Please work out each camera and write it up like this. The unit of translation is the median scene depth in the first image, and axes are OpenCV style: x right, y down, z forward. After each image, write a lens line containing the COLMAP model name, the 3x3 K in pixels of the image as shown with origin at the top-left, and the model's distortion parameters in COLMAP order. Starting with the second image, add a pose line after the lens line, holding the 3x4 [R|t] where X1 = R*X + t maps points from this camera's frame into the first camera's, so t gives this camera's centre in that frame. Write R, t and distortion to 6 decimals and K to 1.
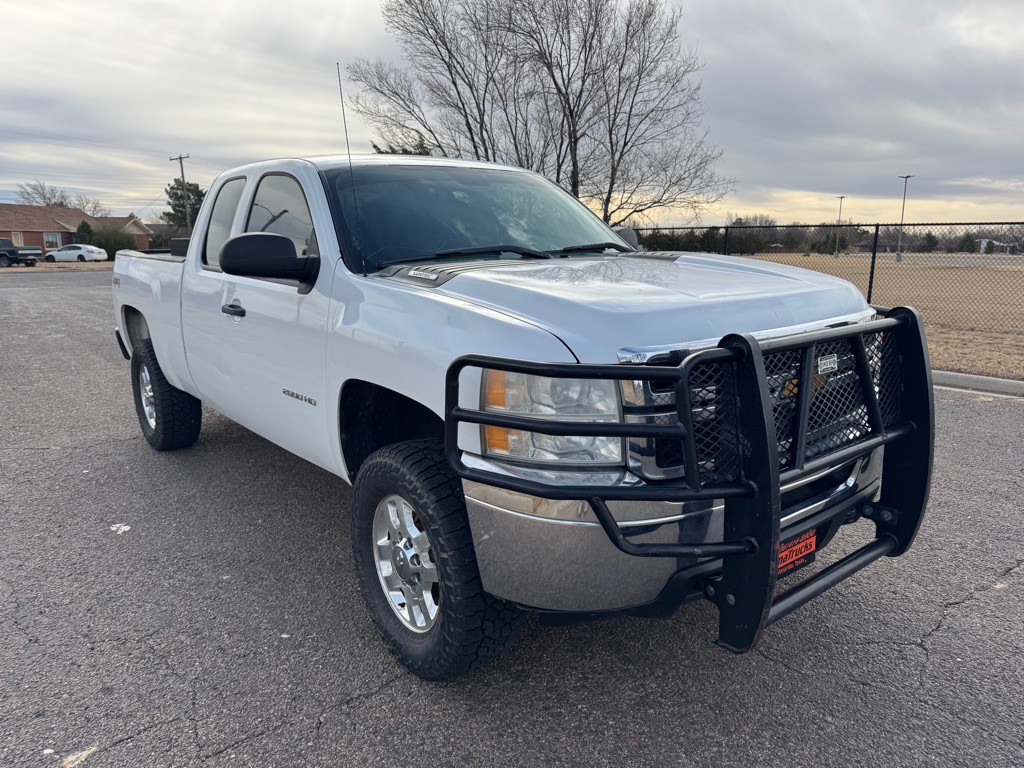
lens RADIAL K [[730.5, 0, 535.0], [0, 730.5, 393.4], [0, 0, 1]] dist [0.050722, -0.056377]
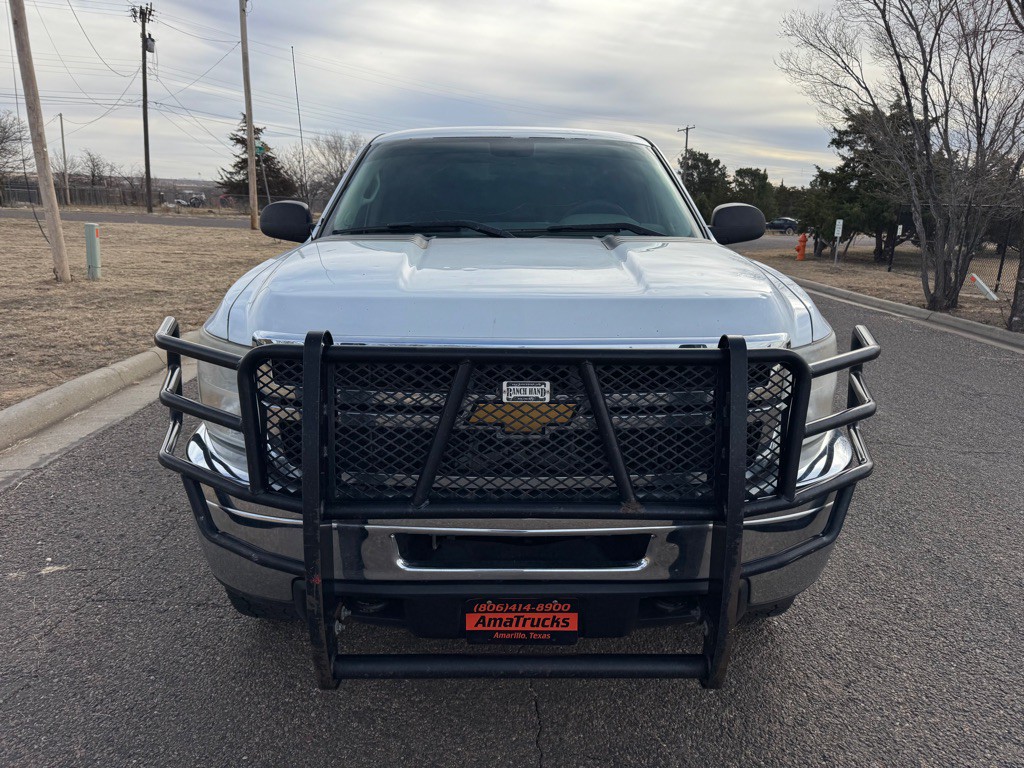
lens RADIAL K [[730.5, 0, 510.6], [0, 730.5, 389.0], [0, 0, 1]] dist [0.050722, -0.056377]
pose [[0.792659, 0.175315, -0.583915, 0.210060], [-0.155363, 0.984228, 0.084602, -0.026831], [0.589538, 0.023658, 0.807394, 0.100398]]
